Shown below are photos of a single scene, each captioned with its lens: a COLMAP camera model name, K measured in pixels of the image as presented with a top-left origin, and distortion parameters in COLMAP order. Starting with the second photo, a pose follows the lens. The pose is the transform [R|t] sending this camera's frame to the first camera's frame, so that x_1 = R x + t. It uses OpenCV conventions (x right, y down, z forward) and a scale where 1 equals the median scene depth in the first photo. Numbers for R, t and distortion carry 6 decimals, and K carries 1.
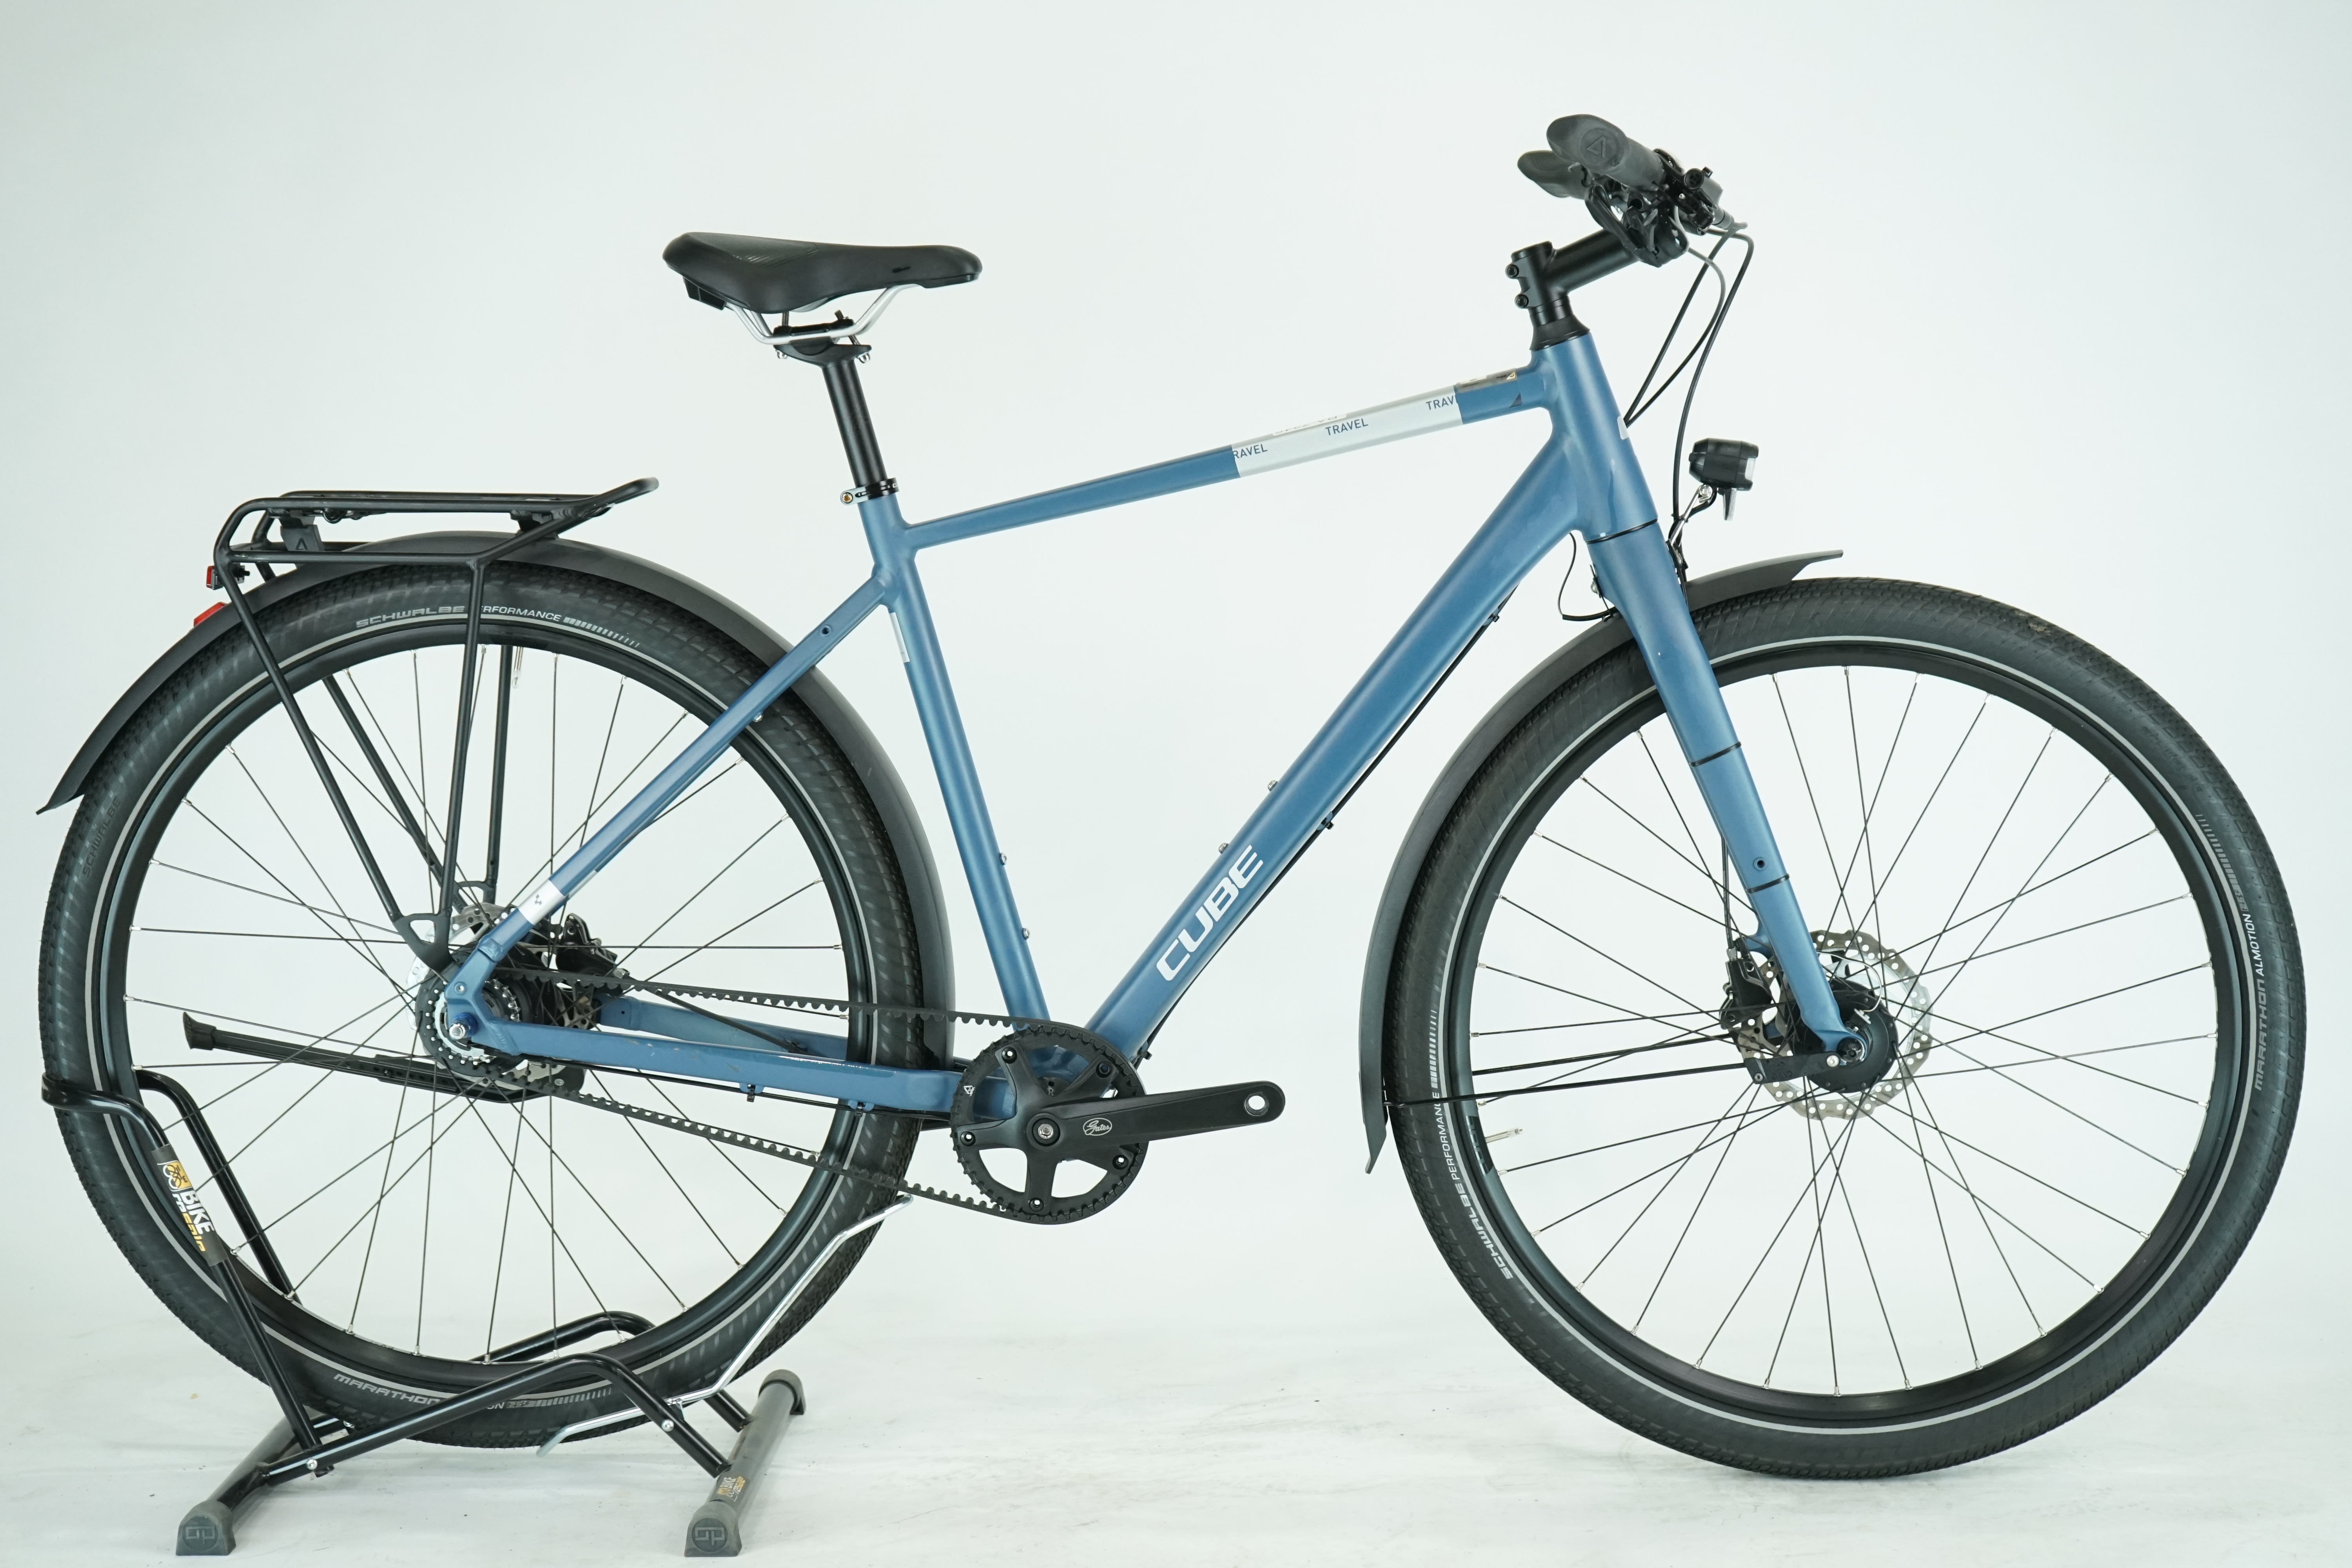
lens RADIAL K [[4018.7, 0, 1176.0], [0, 4018.7, 784.0], [0, 0, 1]] dist [0.036662, 0.039426]
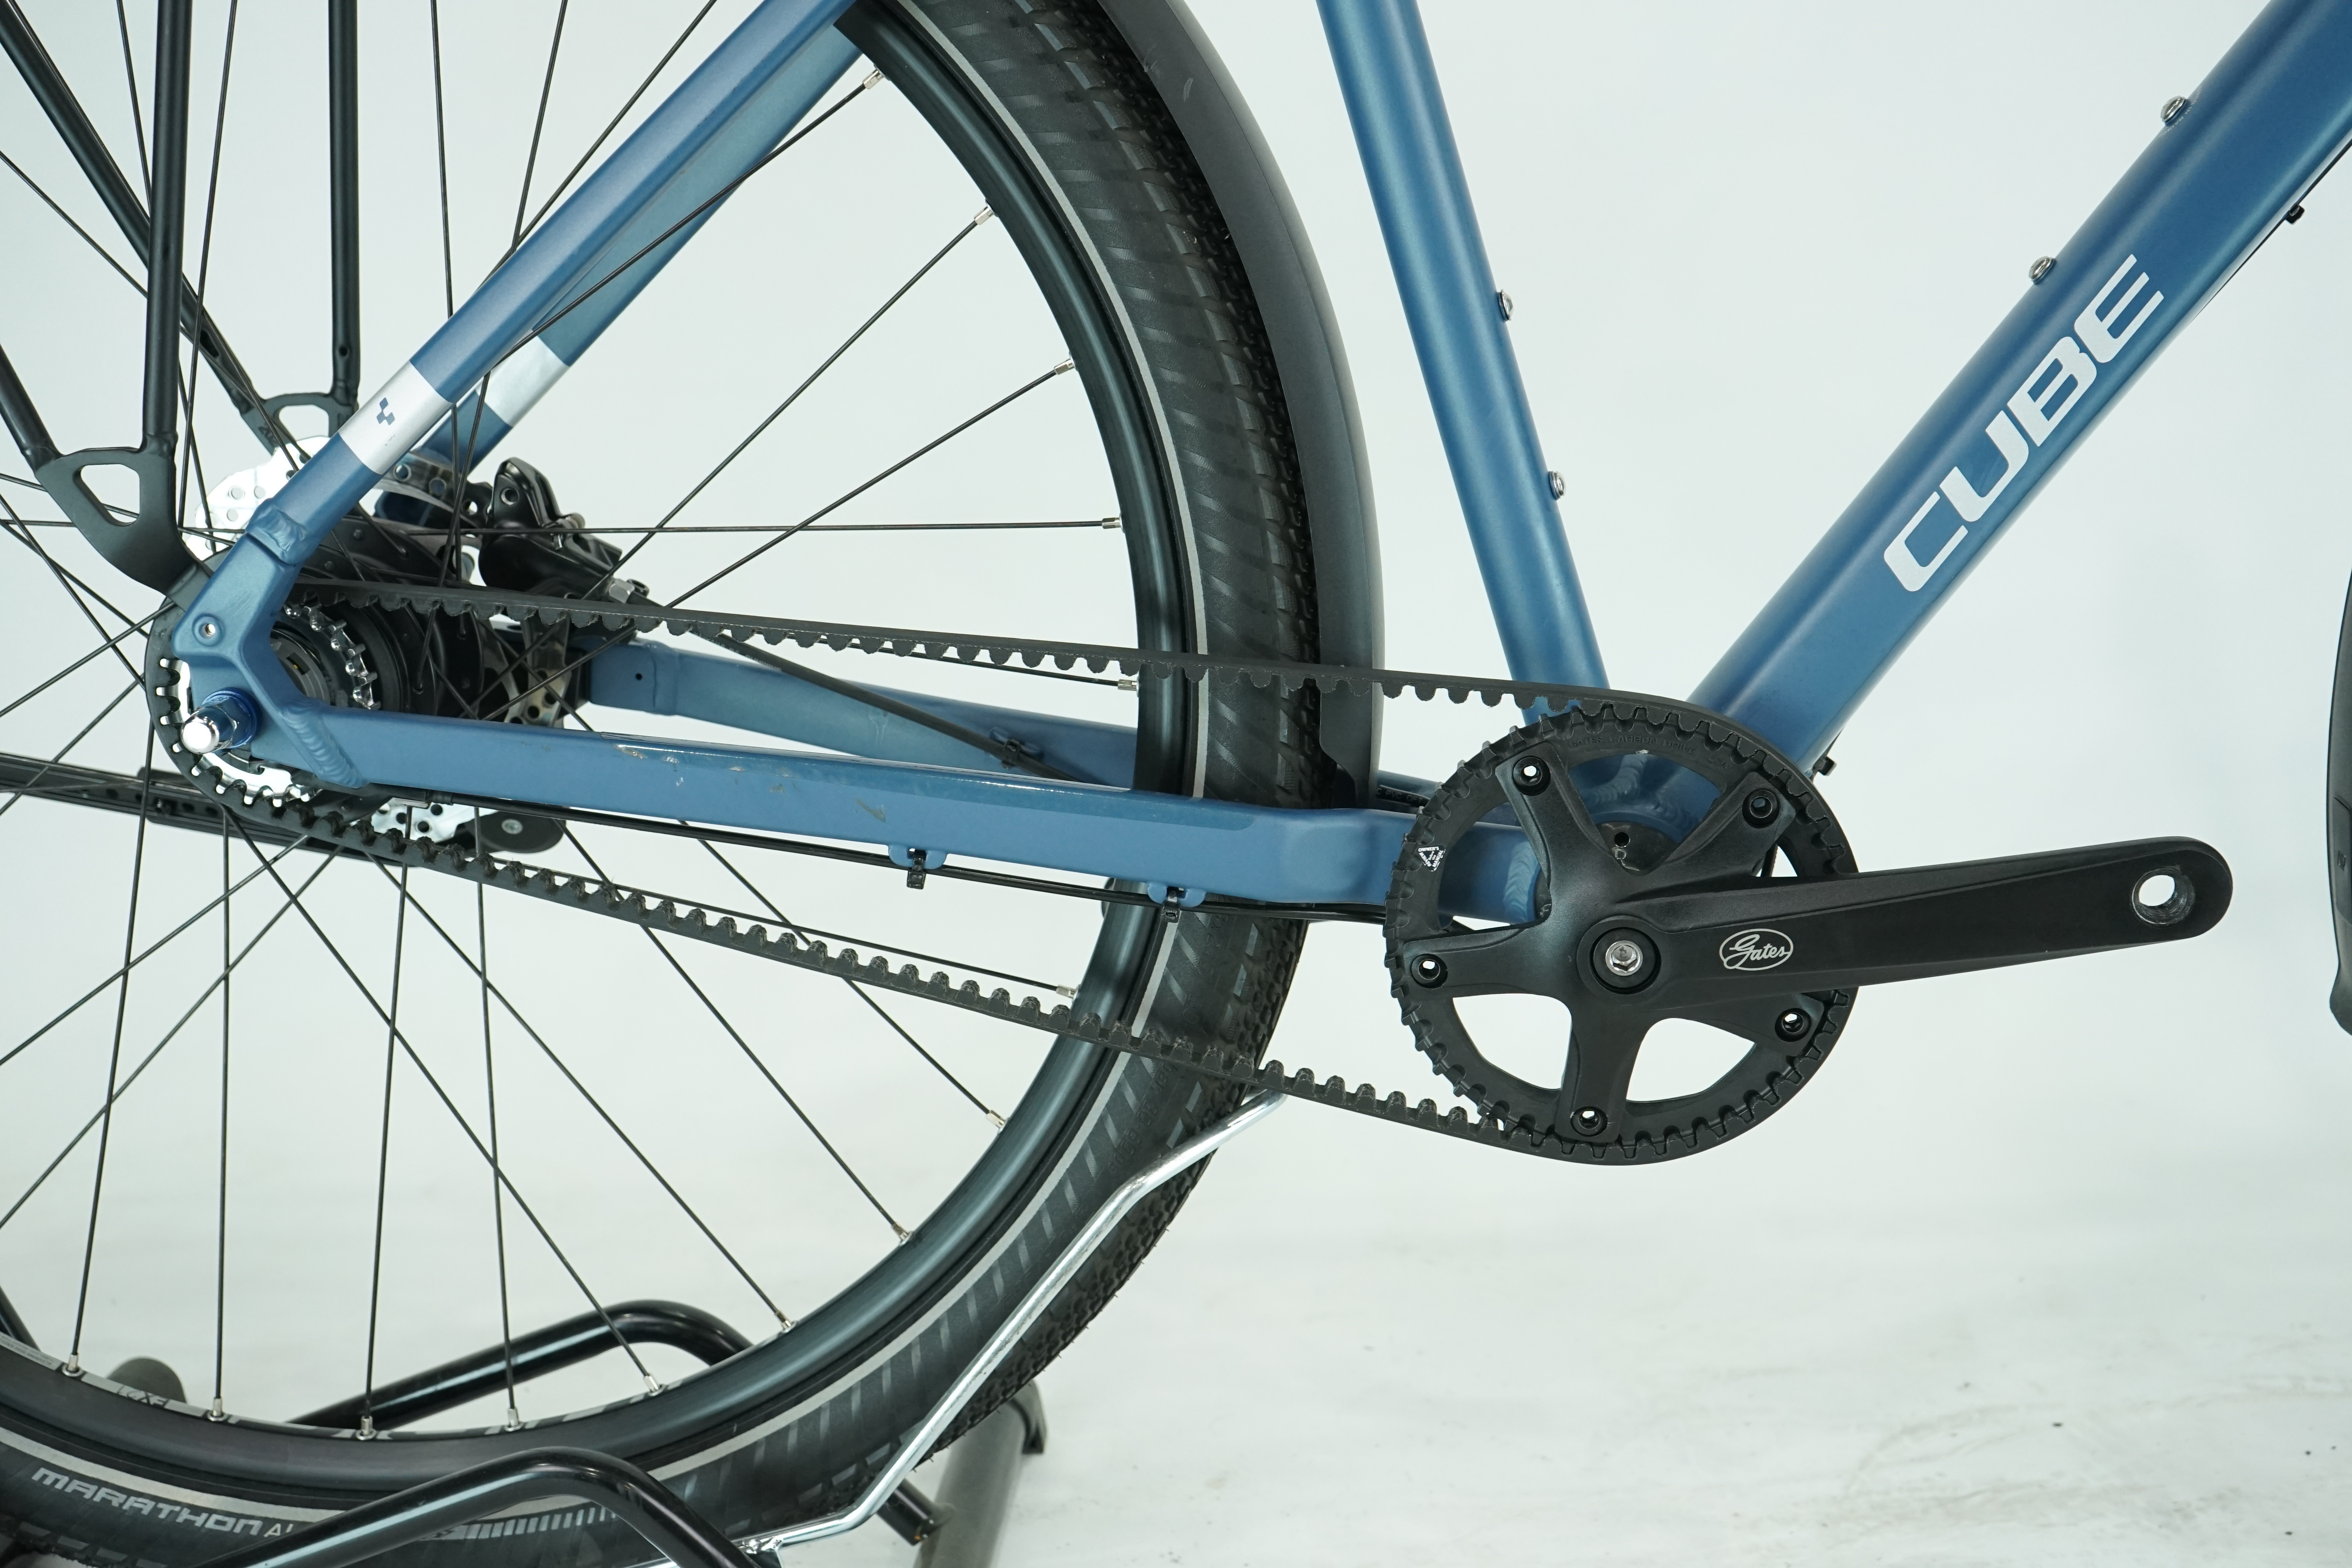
lens RADIAL K [[2934.2, 0, 1176.0], [0, 2934.2, 784.0], [0, 0, 1]] dist [-0.024707, -0.016245]
pose [[0.999480, -0.009549, -0.030801, -0.068369], [0.012886, 0.993845, 0.110025, 0.034190], [0.029561, -0.110364, 0.993451, 0.691644]]
